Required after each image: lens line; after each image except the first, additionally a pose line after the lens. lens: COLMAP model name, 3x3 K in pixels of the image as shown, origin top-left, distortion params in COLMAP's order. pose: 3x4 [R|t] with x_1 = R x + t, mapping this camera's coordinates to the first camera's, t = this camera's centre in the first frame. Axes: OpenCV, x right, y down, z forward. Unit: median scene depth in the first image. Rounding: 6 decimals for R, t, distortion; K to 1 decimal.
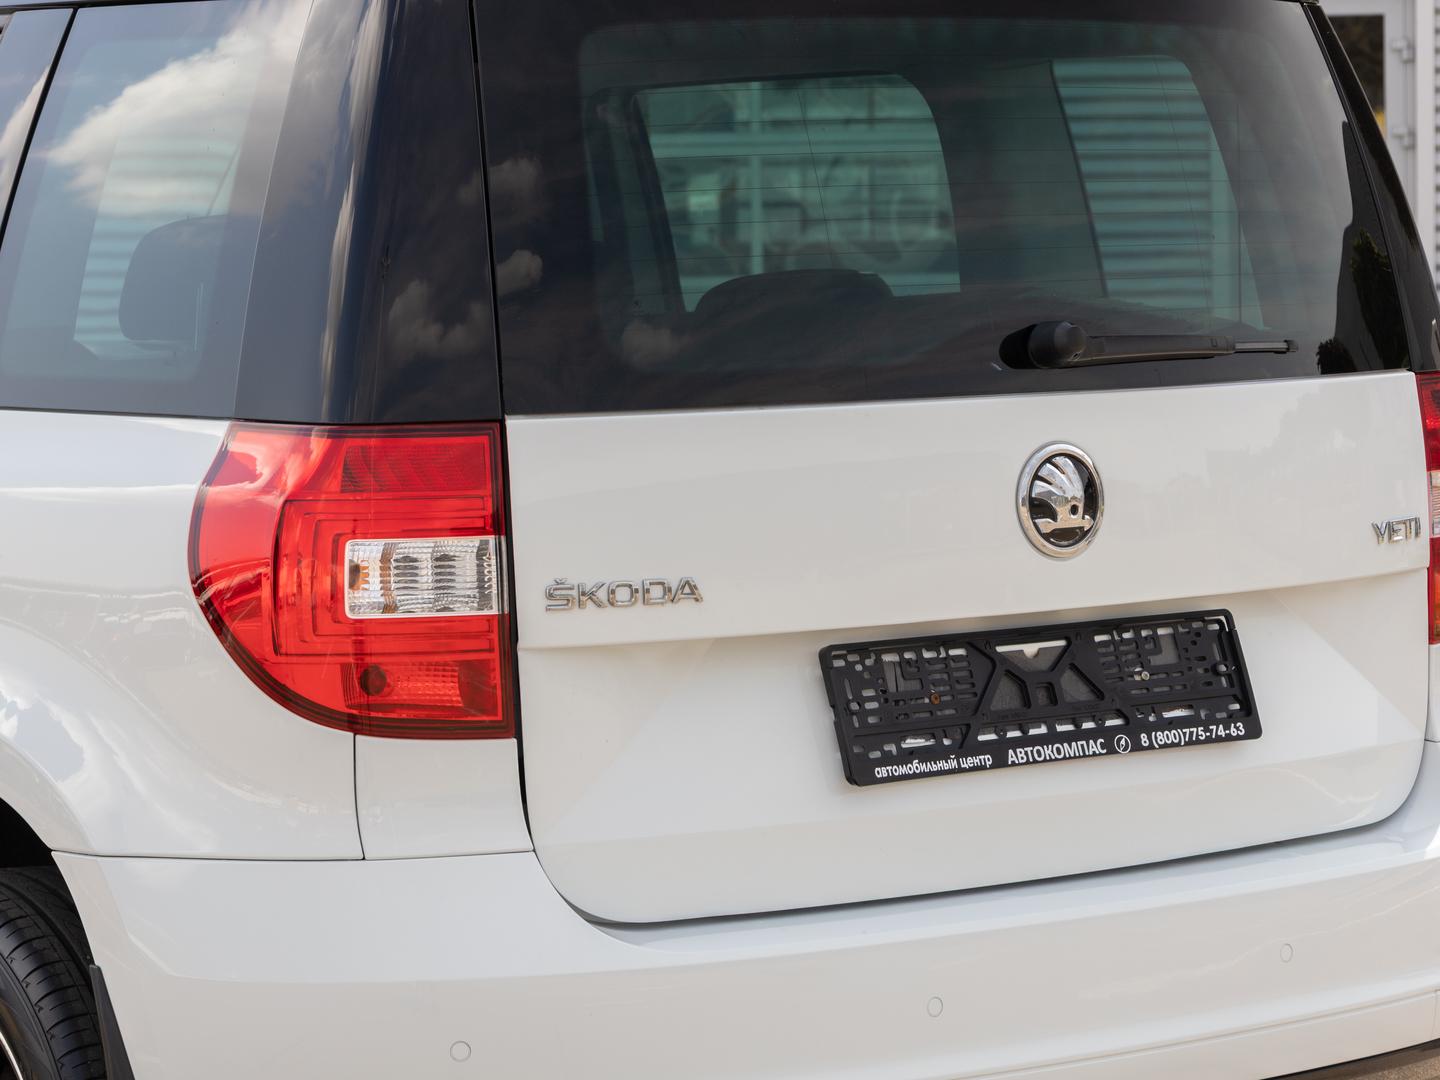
lens RADIAL K [[4805.1, 0, 720.0], [0, 4805.1, 540.0], [0, 0, 1]] dist [-0.499727, 1.934511]
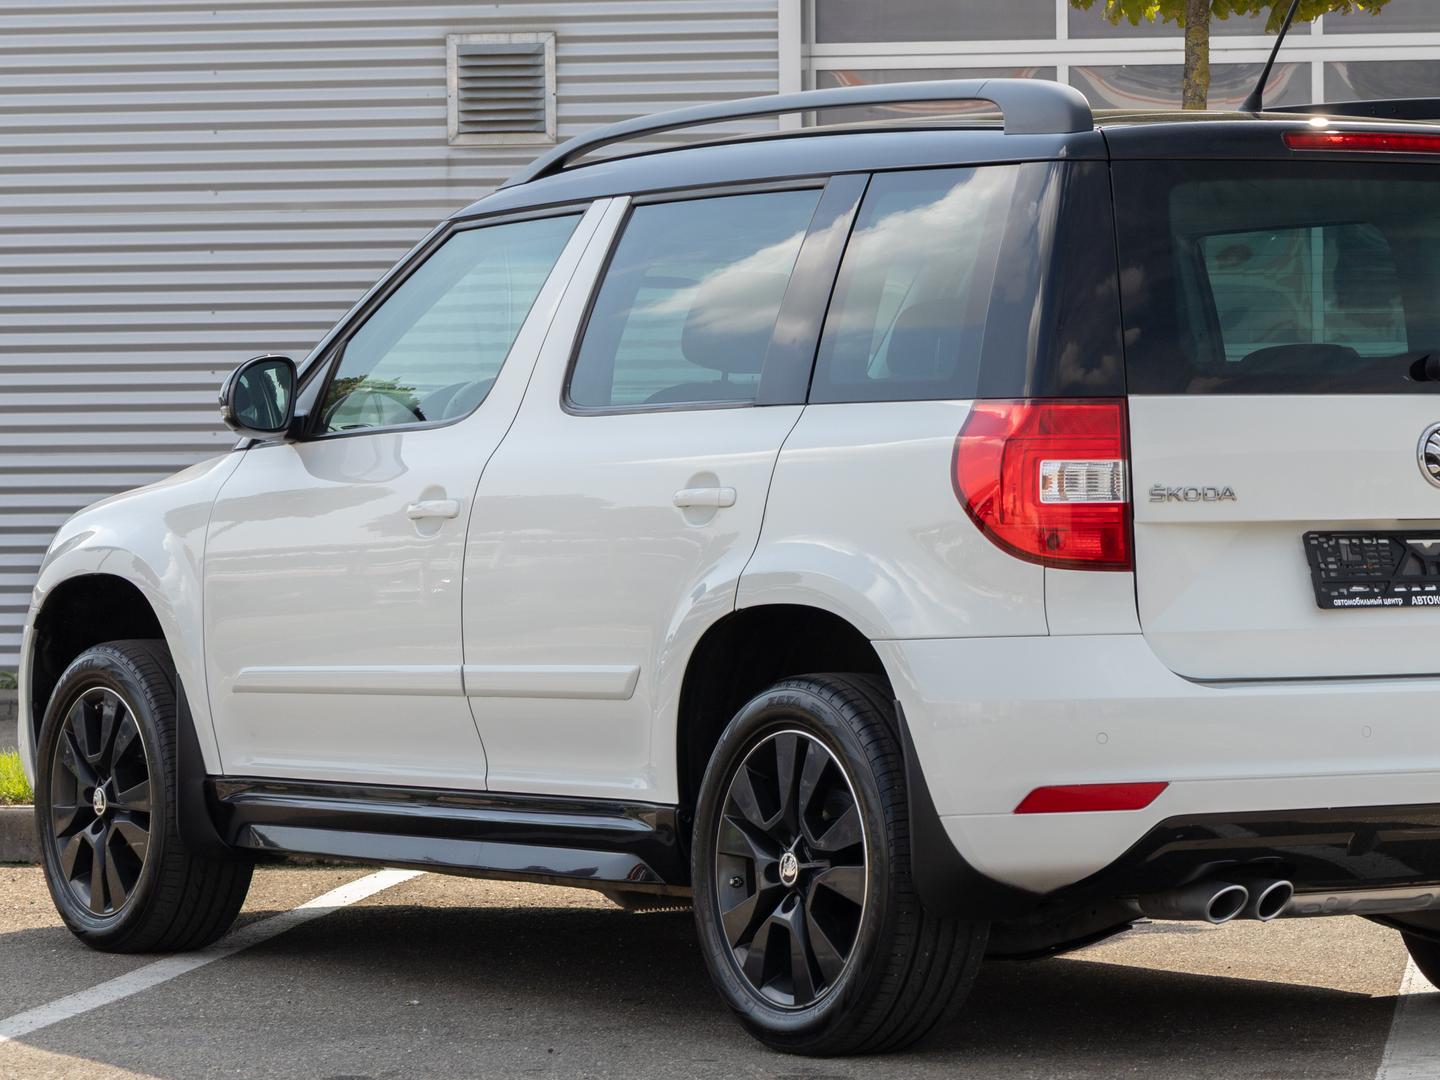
lens RADIAL K [[4805.1, 0, 720.0], [0, 4805.1, 540.0], [0, 0, 1]] dist [-0.499727, 1.934511]
pose [[0.992377, 0.003425, -0.123195, 0.023984], [-0.008628, 0.999092, -0.041725, 0.099898], [0.122940, 0.042470, 0.991505, -0.765748]]
